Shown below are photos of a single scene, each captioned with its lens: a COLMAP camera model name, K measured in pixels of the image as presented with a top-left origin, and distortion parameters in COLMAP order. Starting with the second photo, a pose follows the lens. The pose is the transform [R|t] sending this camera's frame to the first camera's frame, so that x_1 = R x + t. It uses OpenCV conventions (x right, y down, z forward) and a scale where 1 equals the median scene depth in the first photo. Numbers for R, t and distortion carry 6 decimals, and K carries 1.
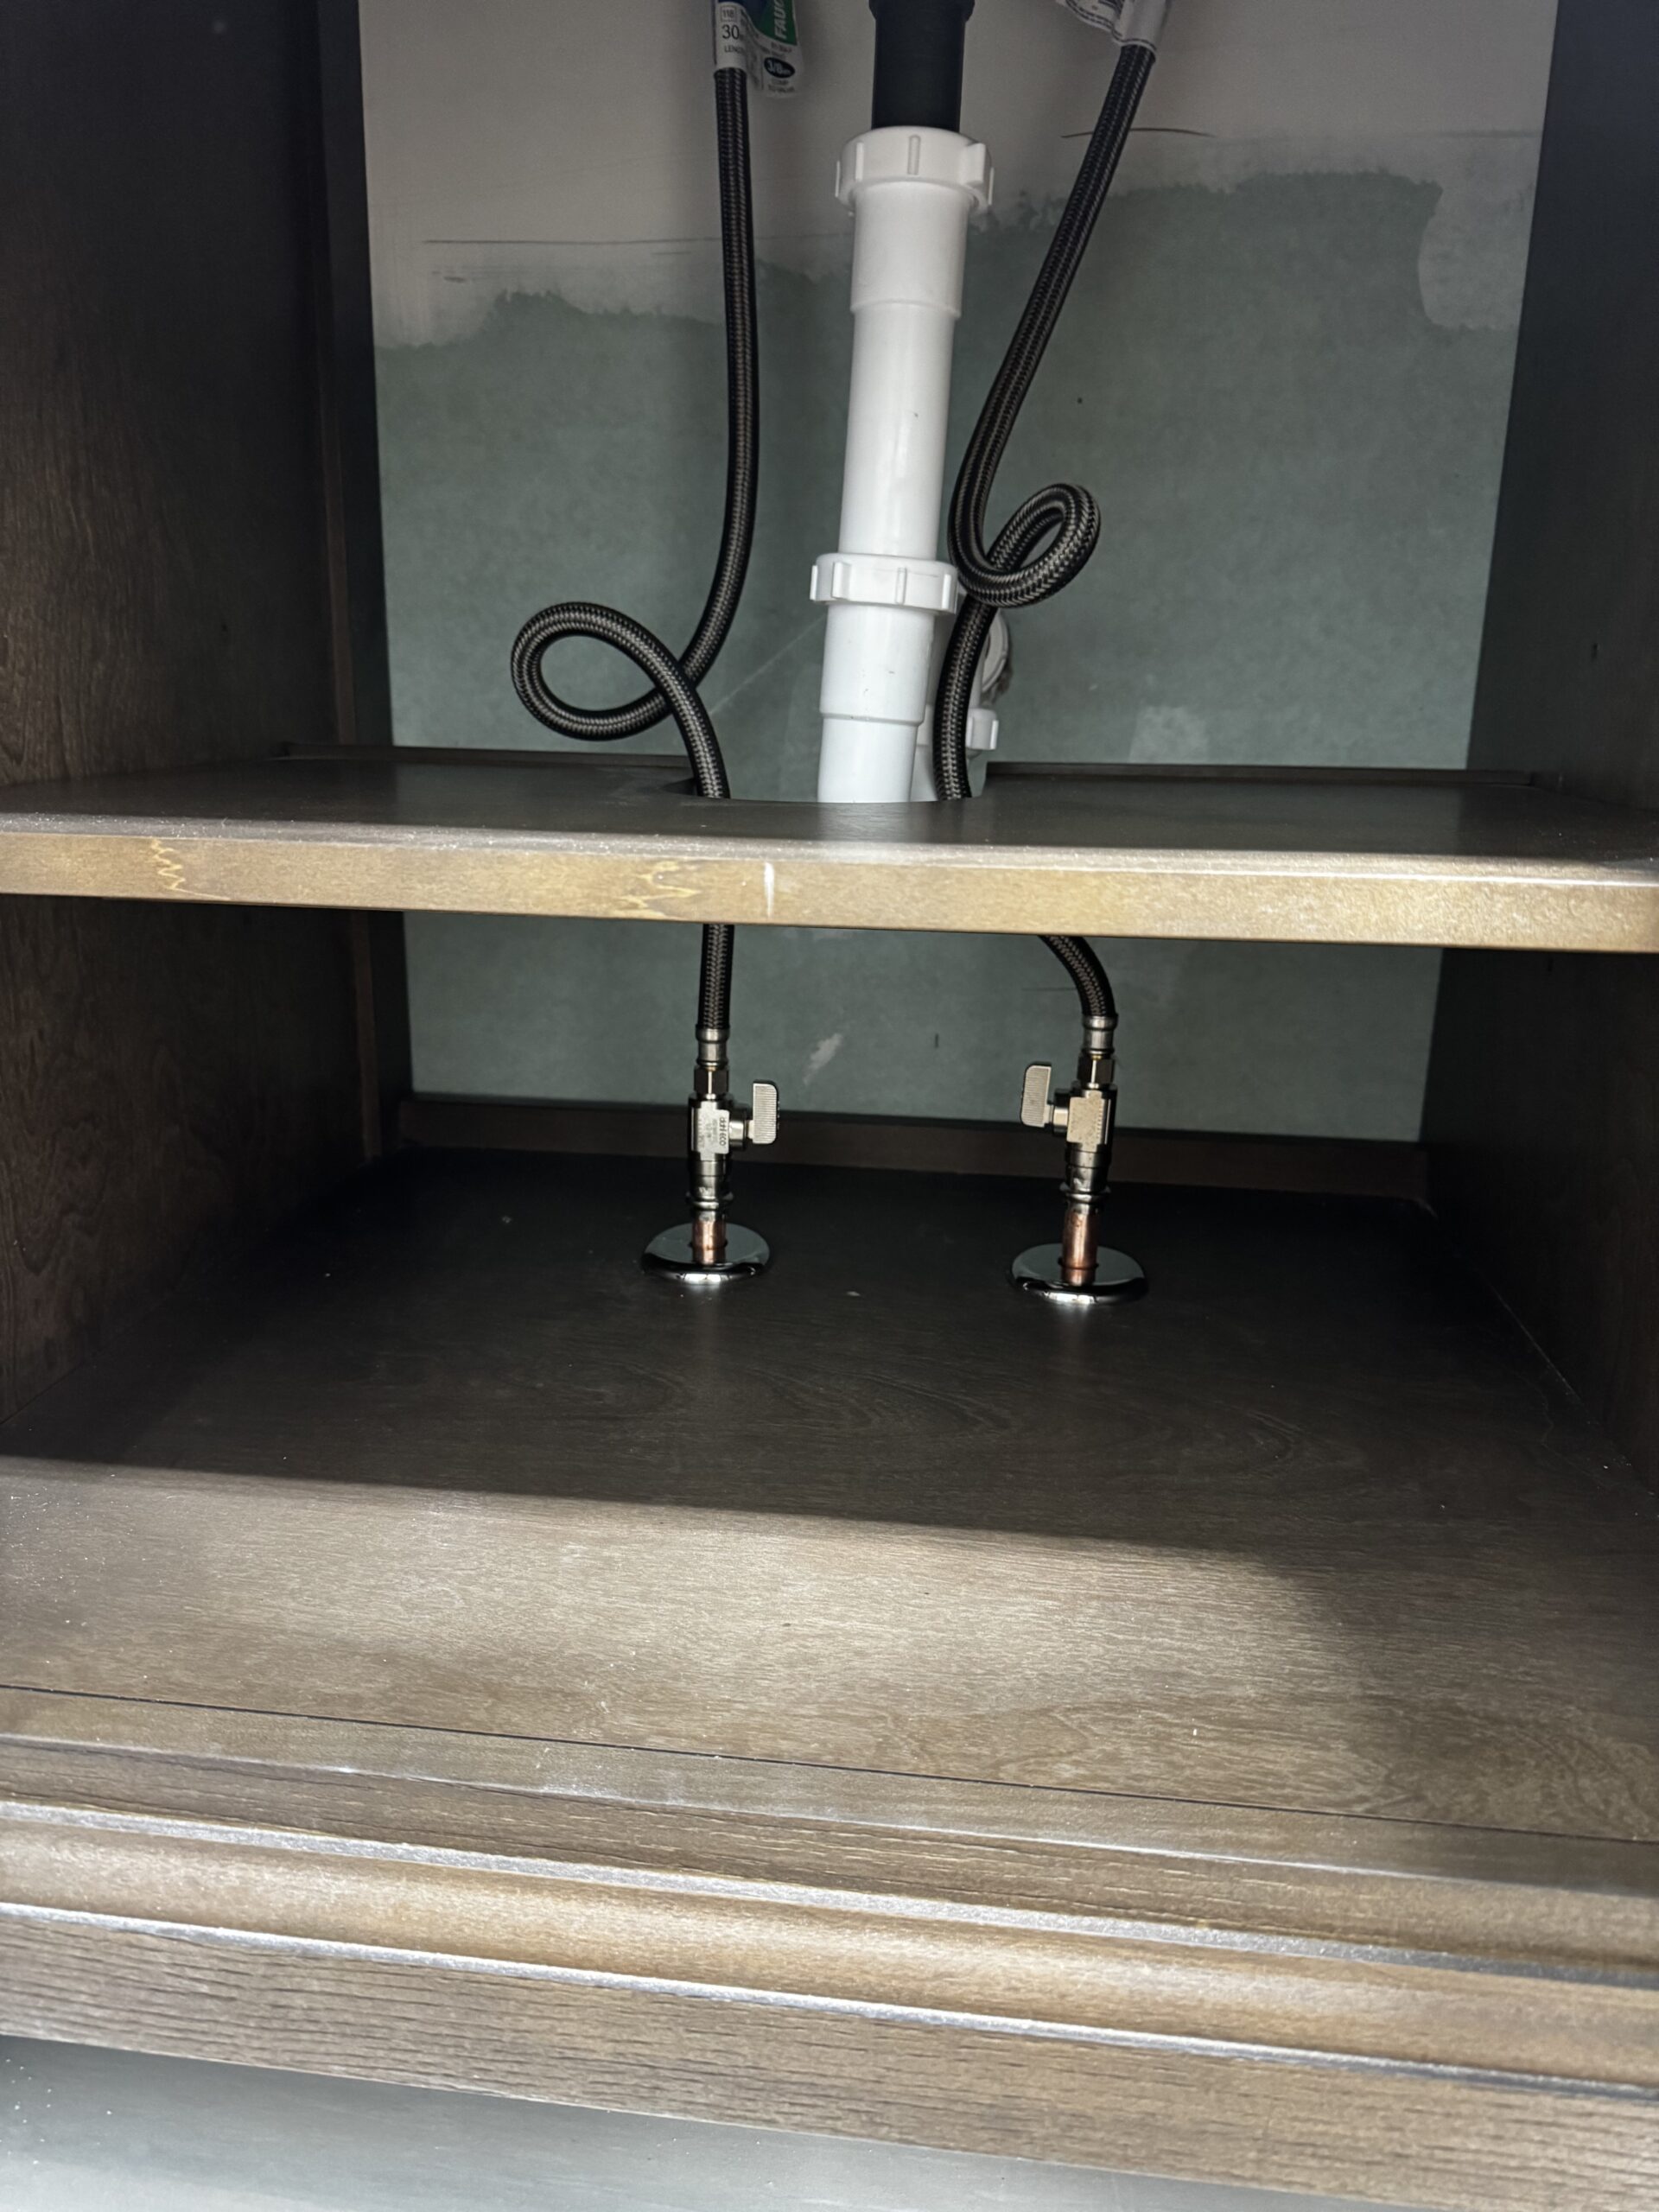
lens RADIAL K [[1555.1, 0, 829.5], [0, 1555.1, 1106.0], [0, 0, 1]] dist [0.109435, -0.169940]
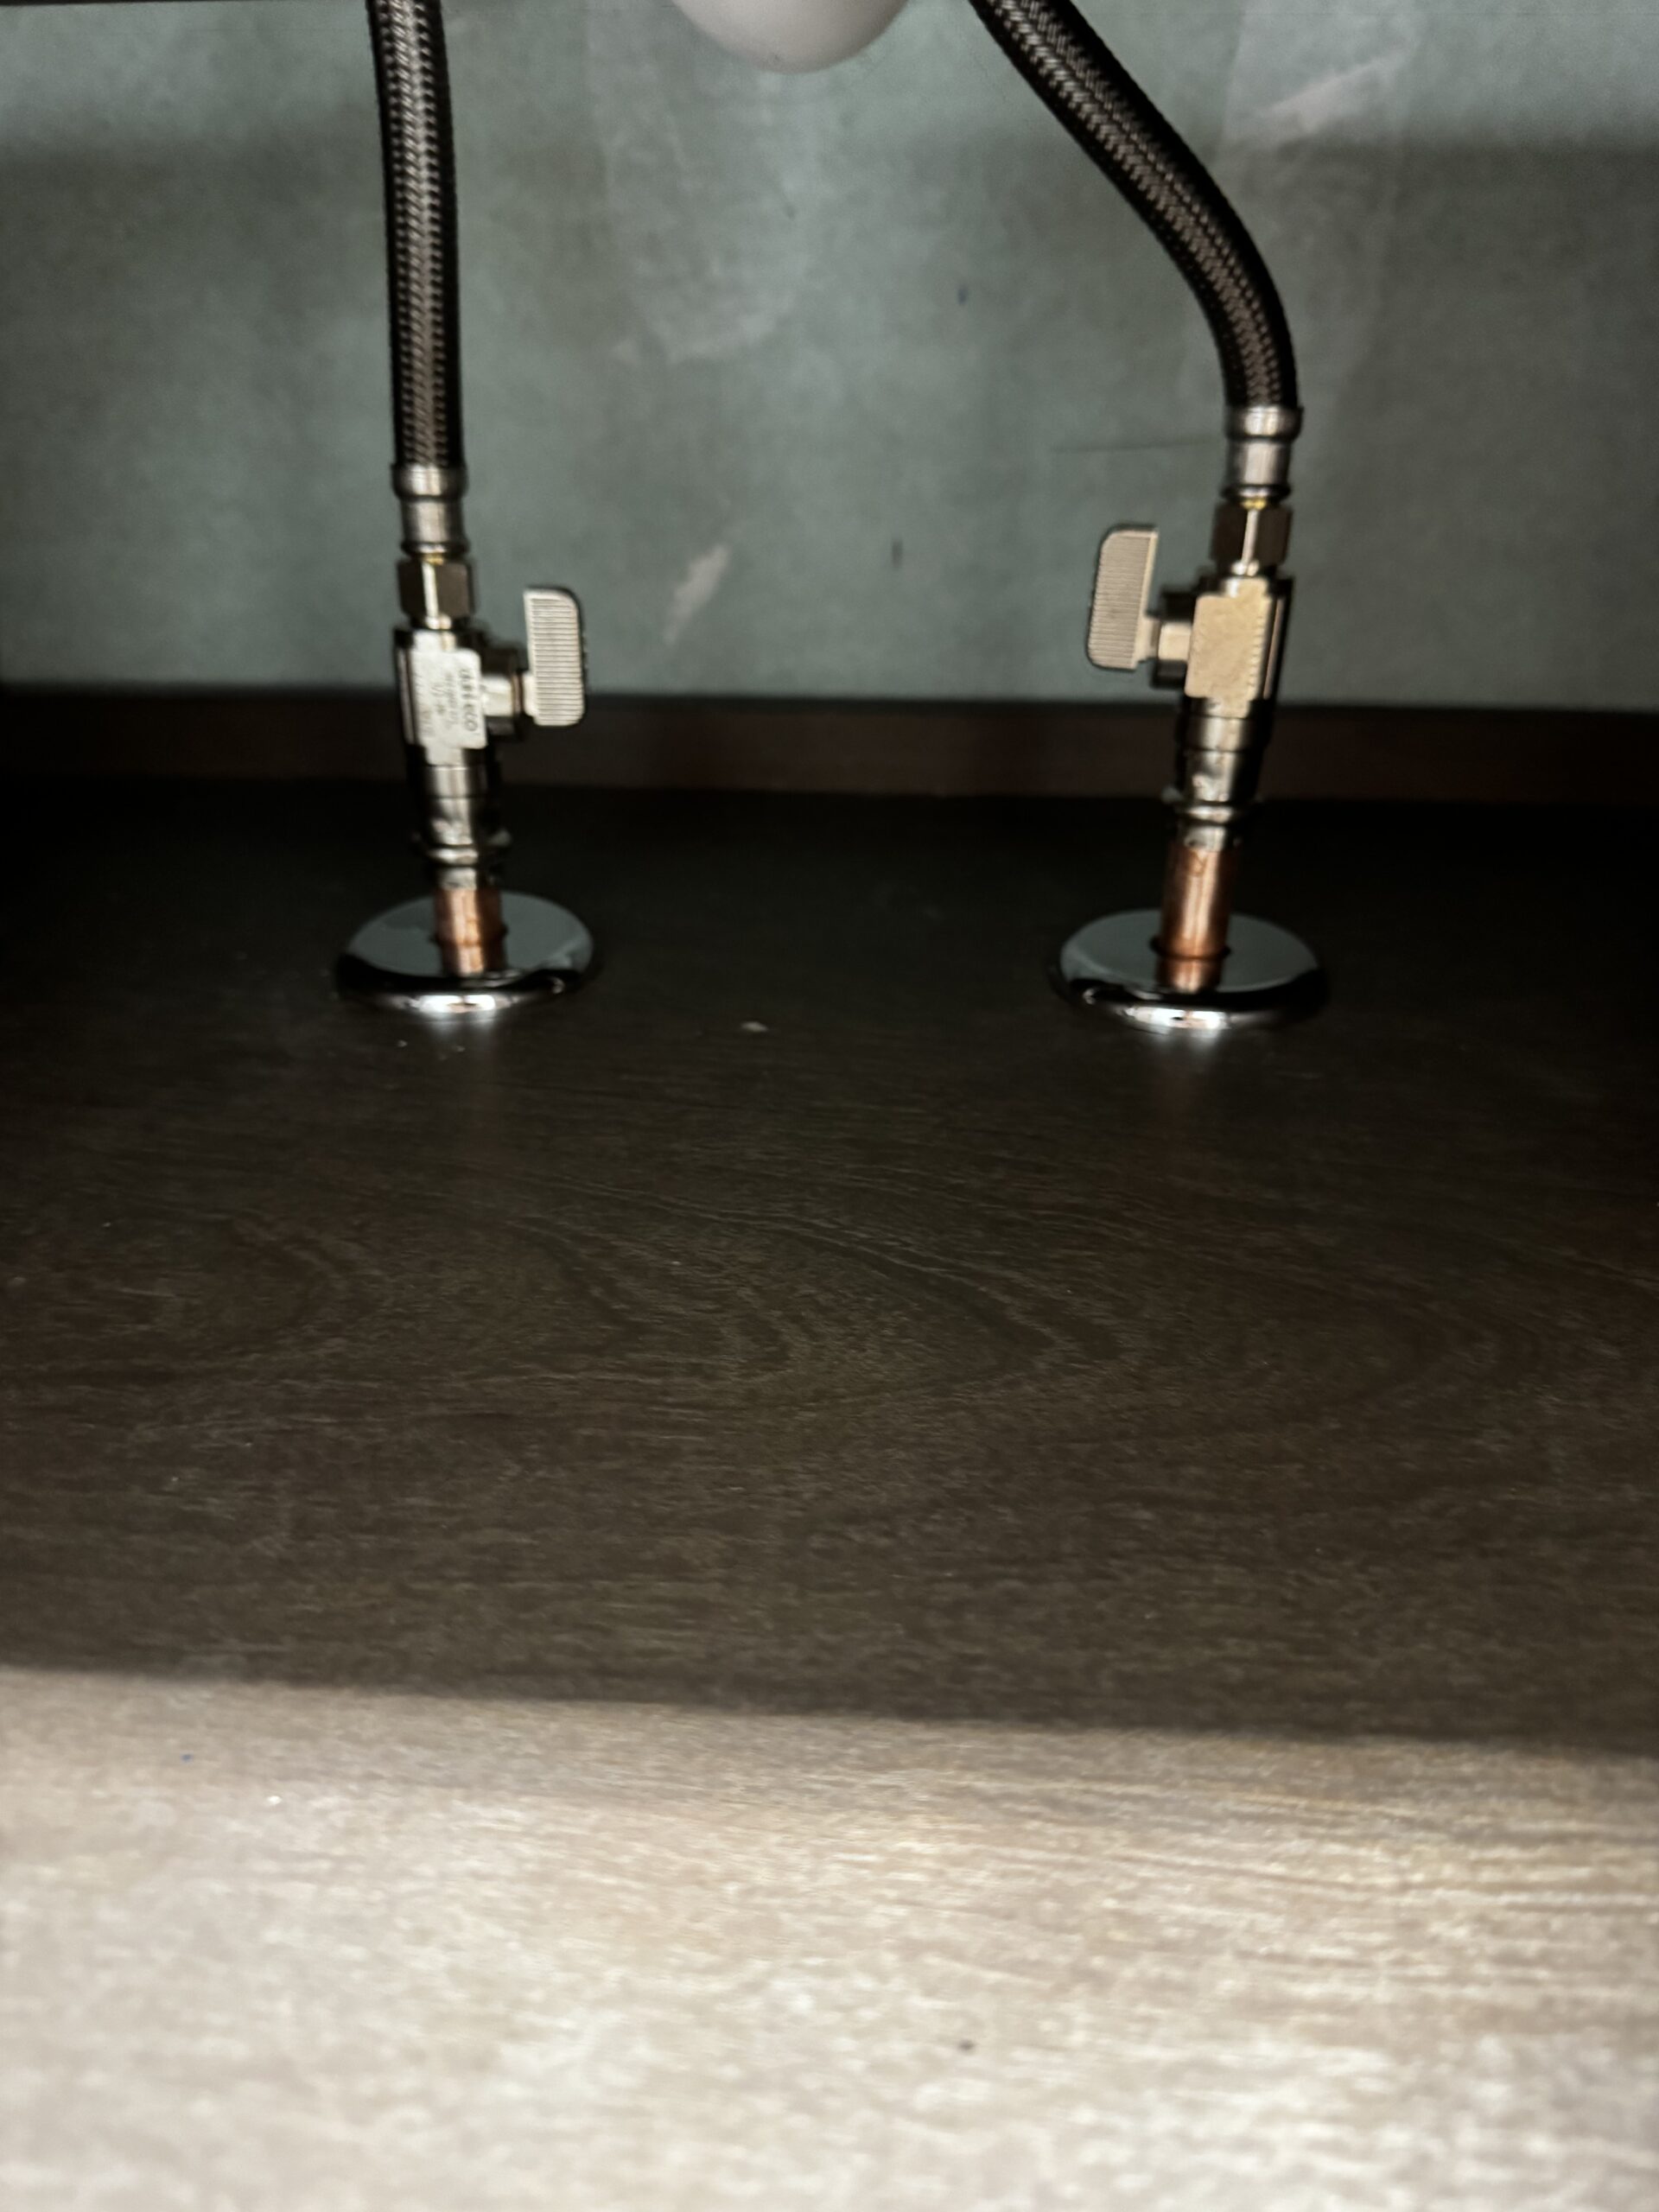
lens RADIAL K [[1555.1, 0, 829.5], [0, 1555.1, 1106.0], [0, 0, 1]] dist [0.109435, -0.169940]
pose [[0.998676, -0.038038, 0.034637, 0.021361], [0.029893, 0.977015, 0.211066, 0.040876], [-0.041870, -0.209752, 0.976858, 0.507239]]
